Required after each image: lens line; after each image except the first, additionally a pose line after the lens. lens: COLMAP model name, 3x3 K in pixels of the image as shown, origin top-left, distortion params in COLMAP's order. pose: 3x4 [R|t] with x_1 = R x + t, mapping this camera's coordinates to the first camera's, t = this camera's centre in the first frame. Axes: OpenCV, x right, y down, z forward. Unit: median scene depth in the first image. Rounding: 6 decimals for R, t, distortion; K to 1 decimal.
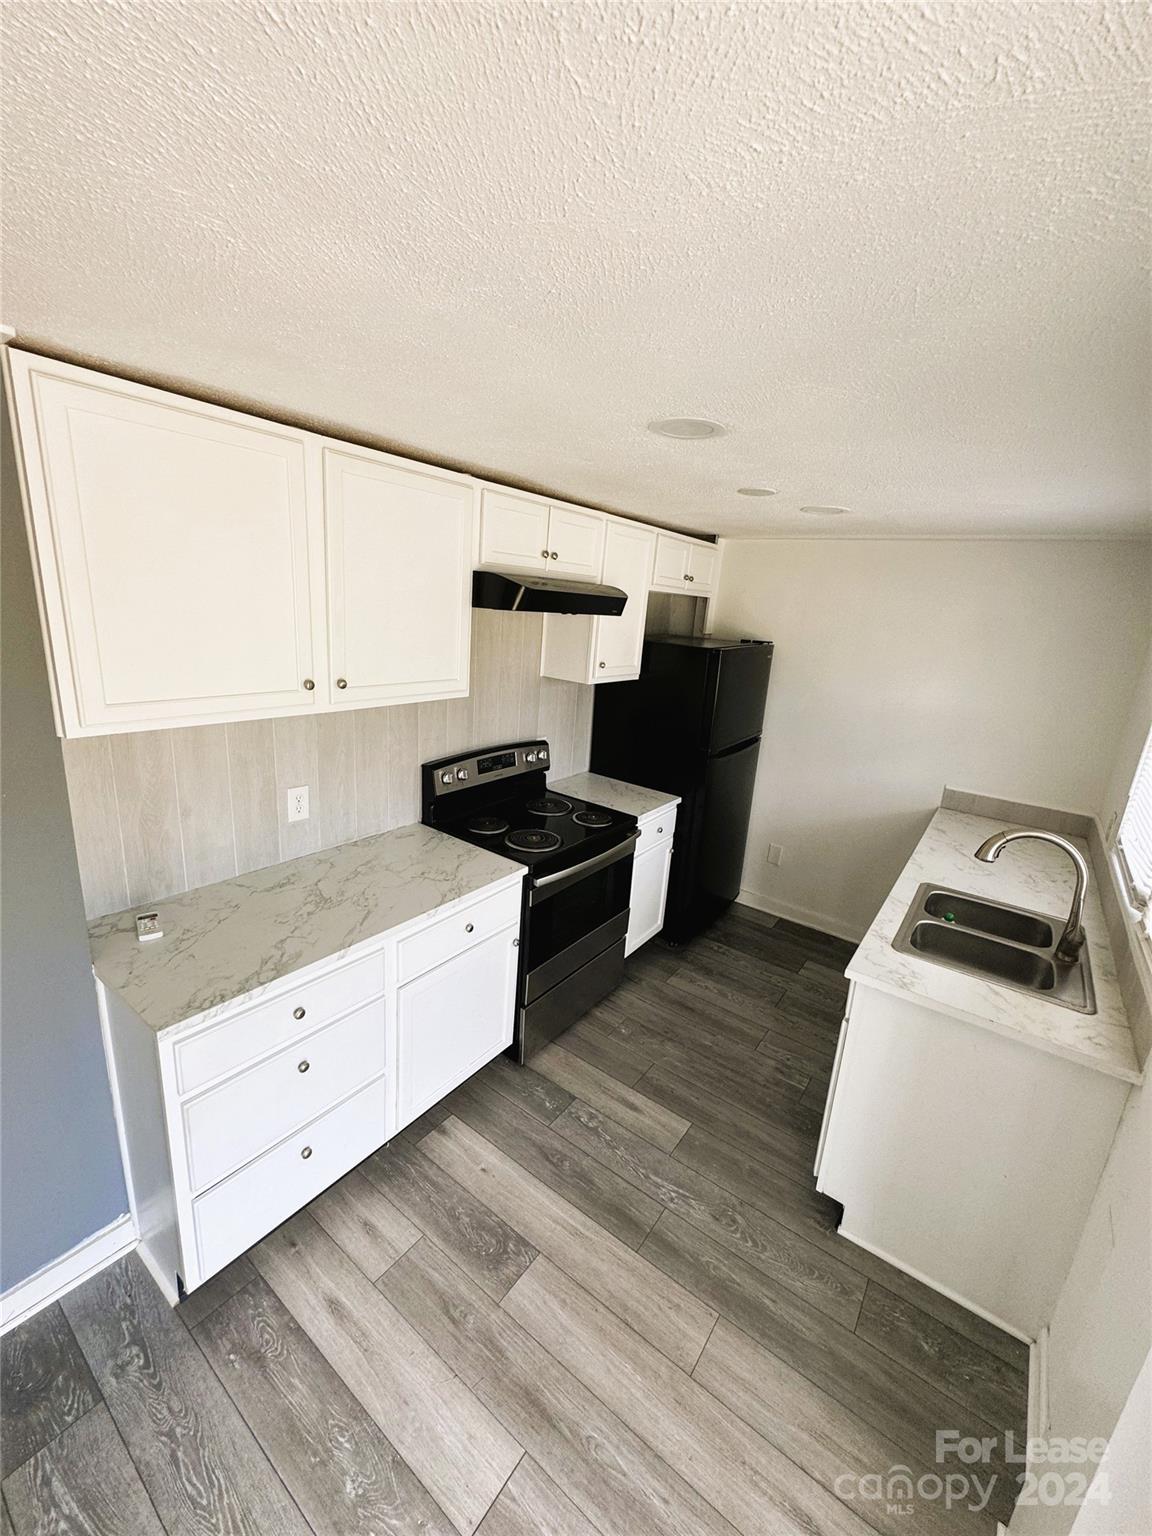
lens RADIAL K [[617.3, 0, 576.0], [0, 617.3, 768.0], [0, 0, 1]] dist [0.001840, -0.000568]
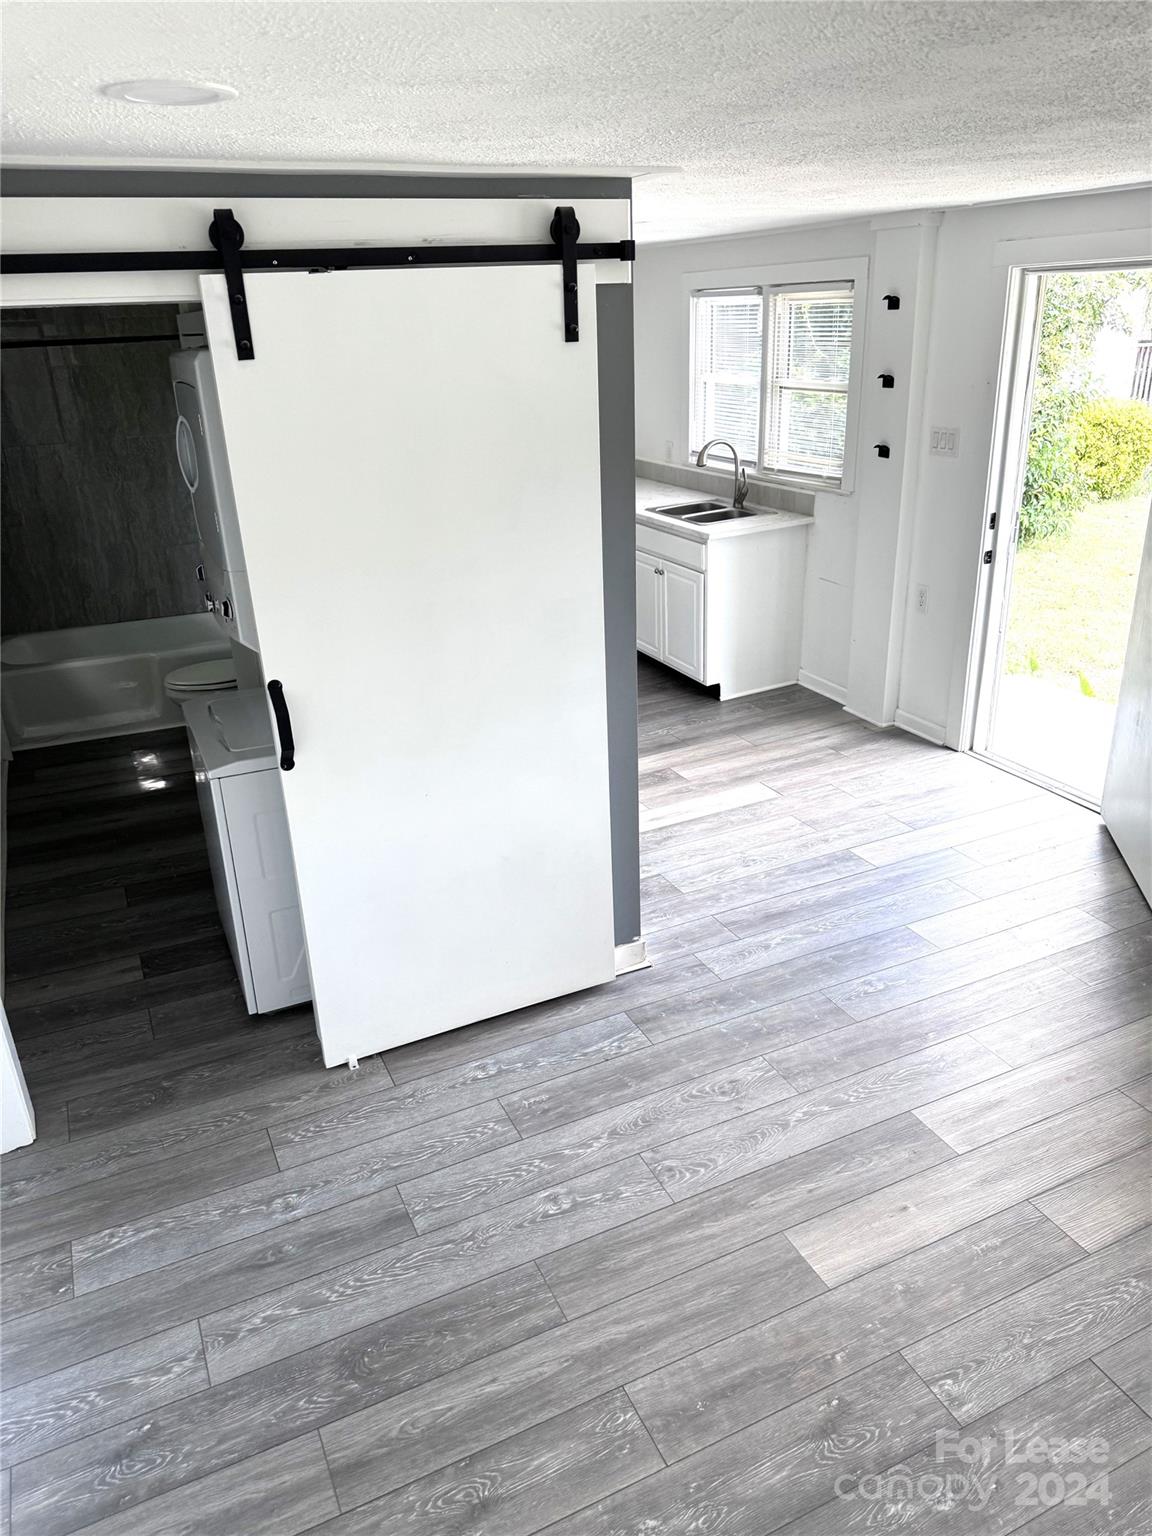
lens RADIAL K [[1088.4, 0, 576.0], [0, 1088.4, 768.0], [0, 0, 1]] dist [0.123866, -0.181615]
pose [[0.464341, -0.421311, 0.779028, -1.855155], [0.300934, 0.902326, 0.308621, -0.117991], [-0.832962, 0.091130, 0.545774, -0.258432]]
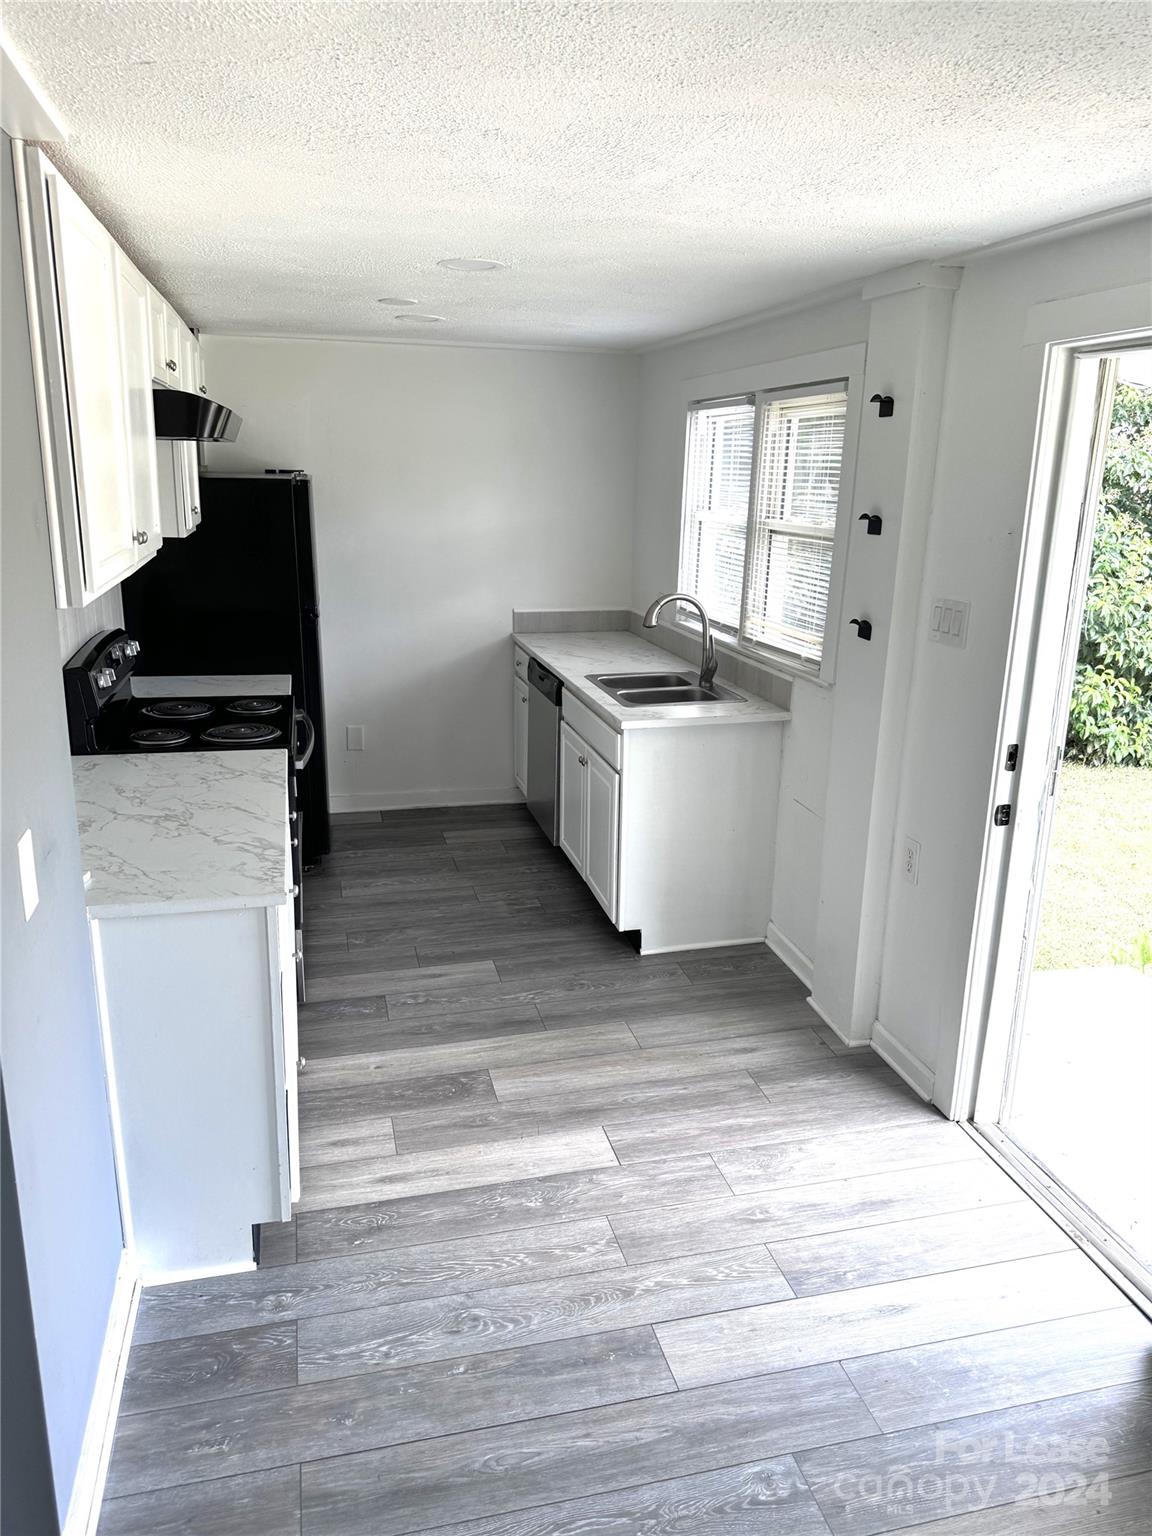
lens RADIAL K [[1083.0, 0, 576.0], [0, 1083.0, 768.0], [0, 0, 1]] dist [0.192862, -0.328675]
pose [[0.632963, -0.260653, 0.728984, -0.919247], [0.226154, 0.962799, 0.147891, 0.053096], [-0.740413, 0.071253, 0.668364, -0.285296]]
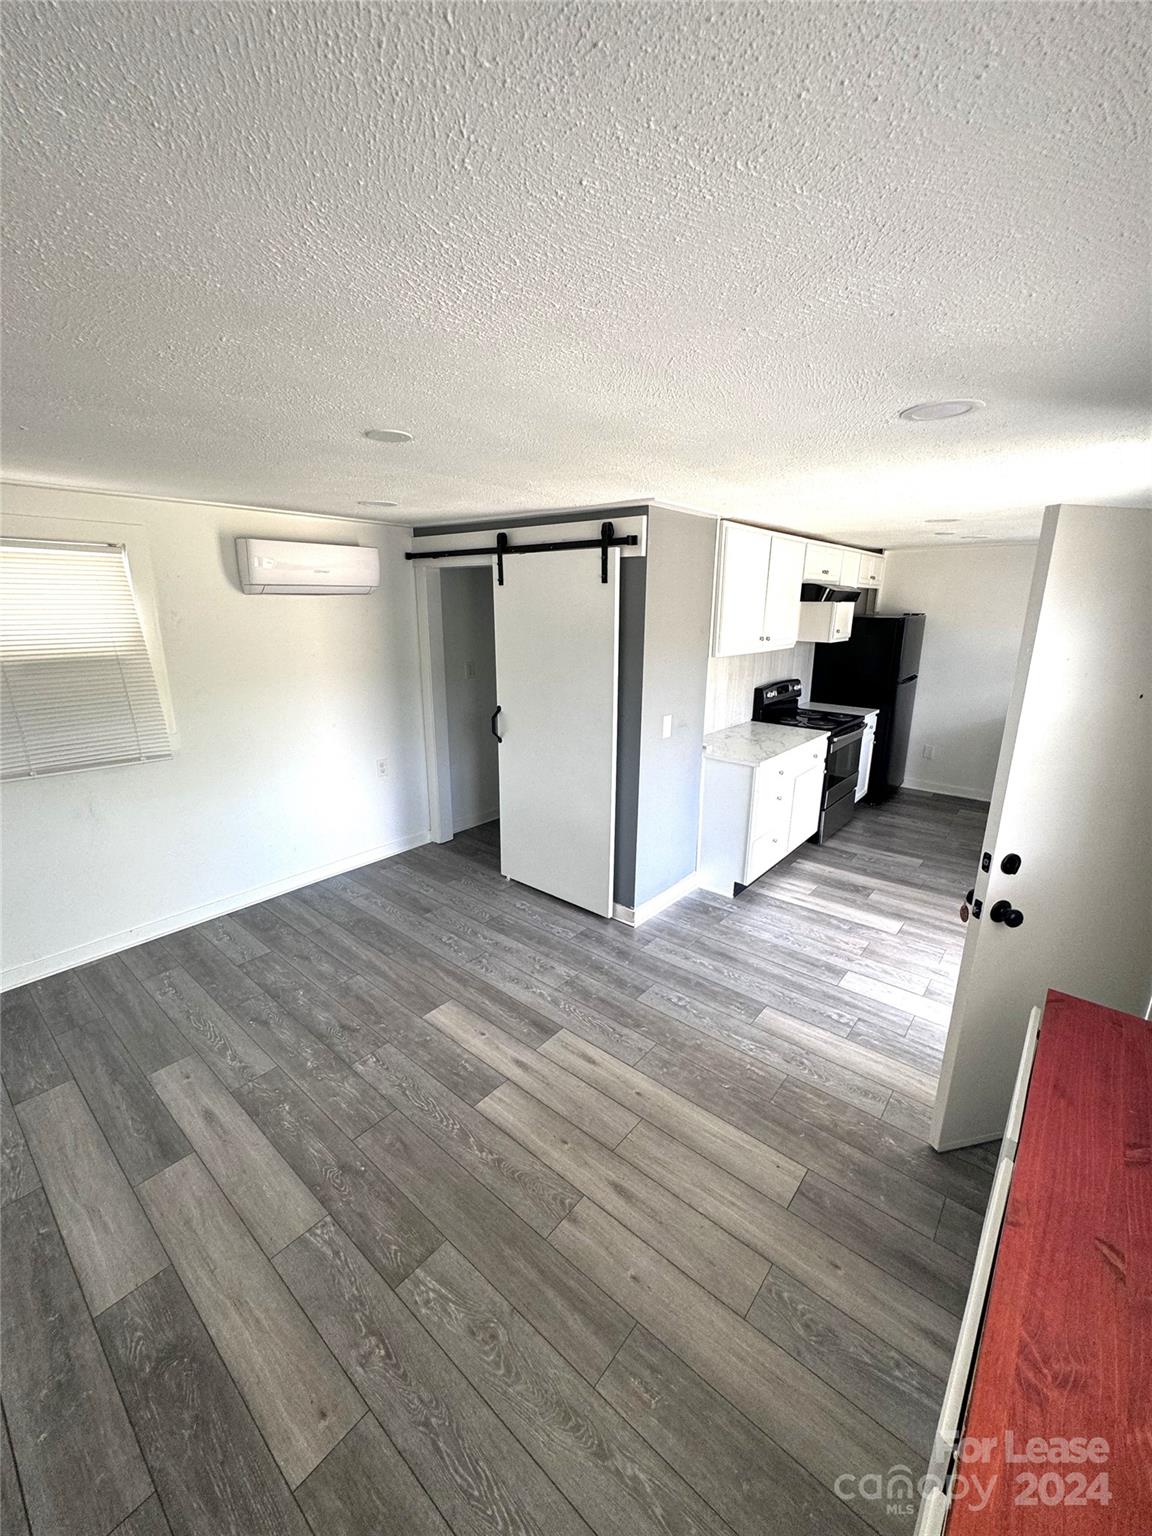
lens RADIAL K [[617.3, 0, 576.0], [0, 617.3, 768.0], [0, 0, 1]] dist [0.001840, -0.000568]
pose [[0.995935, -0.048978, -0.075600, -0.738876], [0.048690, 0.998798, -0.005660, 0.245627], [0.075786, 0.001956, 0.997122, -1.015975]]
